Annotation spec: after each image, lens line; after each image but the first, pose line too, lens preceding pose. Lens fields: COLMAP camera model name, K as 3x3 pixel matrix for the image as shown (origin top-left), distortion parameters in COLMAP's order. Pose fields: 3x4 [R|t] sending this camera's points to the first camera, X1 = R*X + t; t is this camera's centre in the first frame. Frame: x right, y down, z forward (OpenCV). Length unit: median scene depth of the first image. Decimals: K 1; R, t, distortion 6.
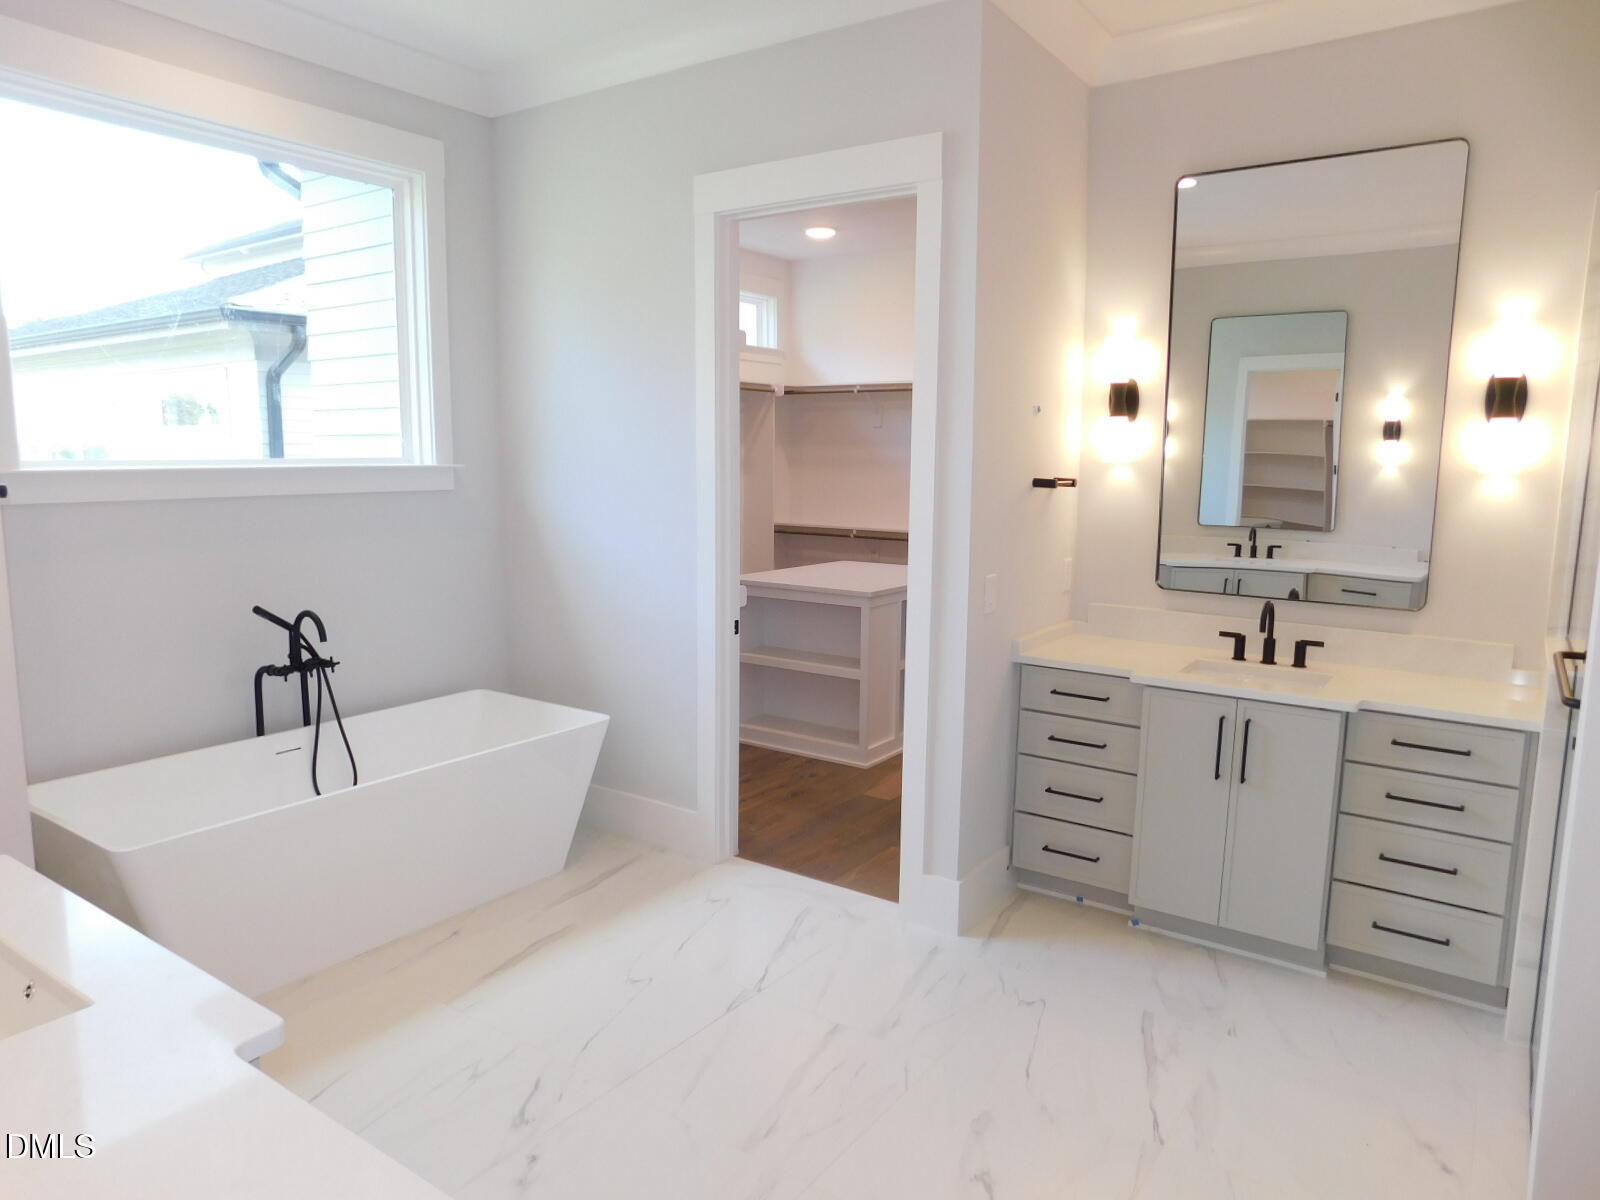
lens RADIAL K [[1055.9, 0, 804.0], [0, 1055.9, 595.7], [0, 0, 1]] dist [-0.058466, 0.039828]
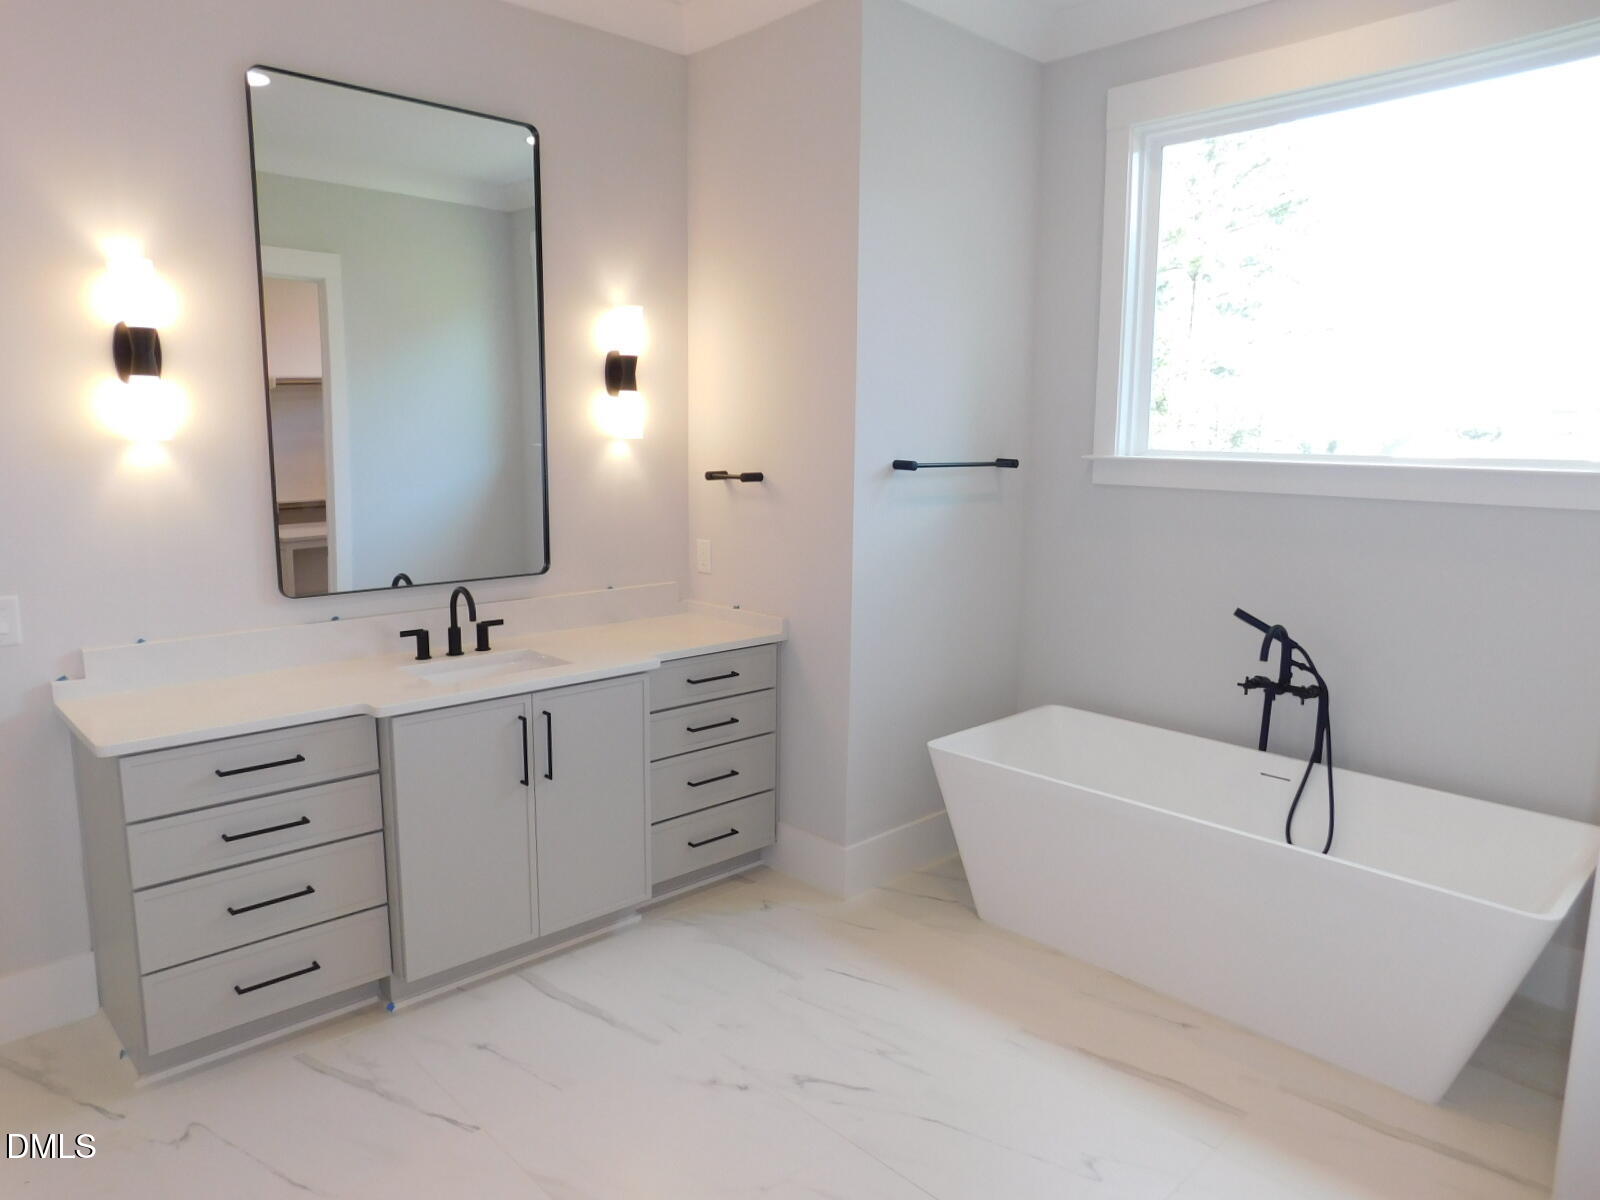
lens RADIAL K [[1077.1, 0, 800.0], [0, 1077.1, 600.0], [0, 0, 1]] dist [-0.000480, 0.037054]
pose [[-0.205246, 0.138599, -0.968847, 0.563774], [-0.143311, 0.974996, 0.169838, -0.119185], [0.968161, 0.173705, -0.180251, 0.874905]]
